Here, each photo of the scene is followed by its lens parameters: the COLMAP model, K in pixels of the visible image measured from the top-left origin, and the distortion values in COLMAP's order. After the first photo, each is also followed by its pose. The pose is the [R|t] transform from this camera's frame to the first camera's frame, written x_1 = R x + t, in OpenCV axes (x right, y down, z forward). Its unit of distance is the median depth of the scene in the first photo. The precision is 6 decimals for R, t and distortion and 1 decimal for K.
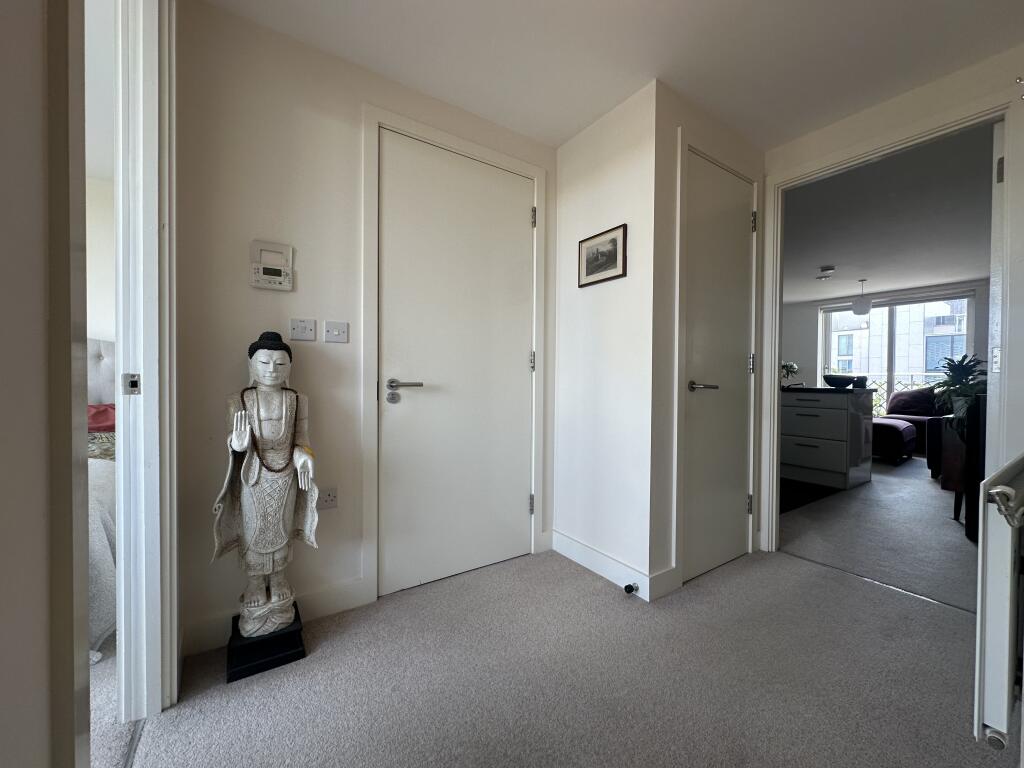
lens RADIAL K [[409.7, 0, 507.1], [0, 409.7, 383.2], [0, 0, 1]] dist [-0.001473, 0.000602]
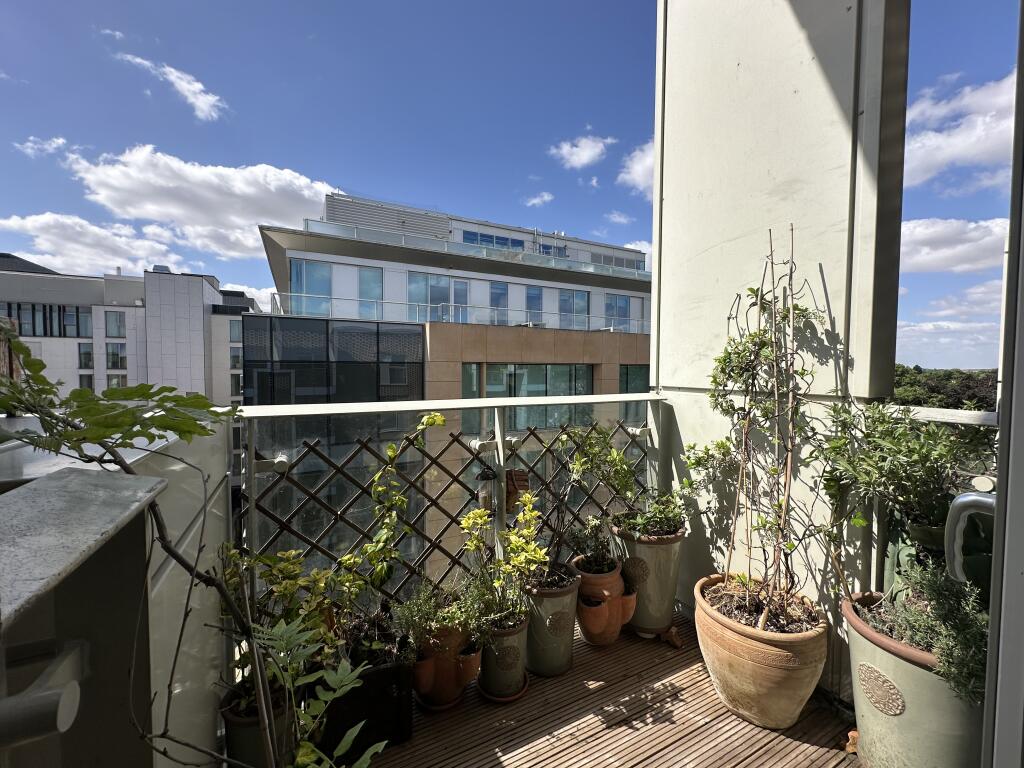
lens RADIAL K [[409.7, 0, 515.6], [0, 409.7, 390.2], [0, 0, 1]] dist [-0.001473, 0.000602]
pose [[0.104959, -0.061398, 0.992579, 0.205241], [0.012425, 0.998095, 0.060426, -0.012242], [-0.994399, 0.005991, 0.105522, 0.260809]]
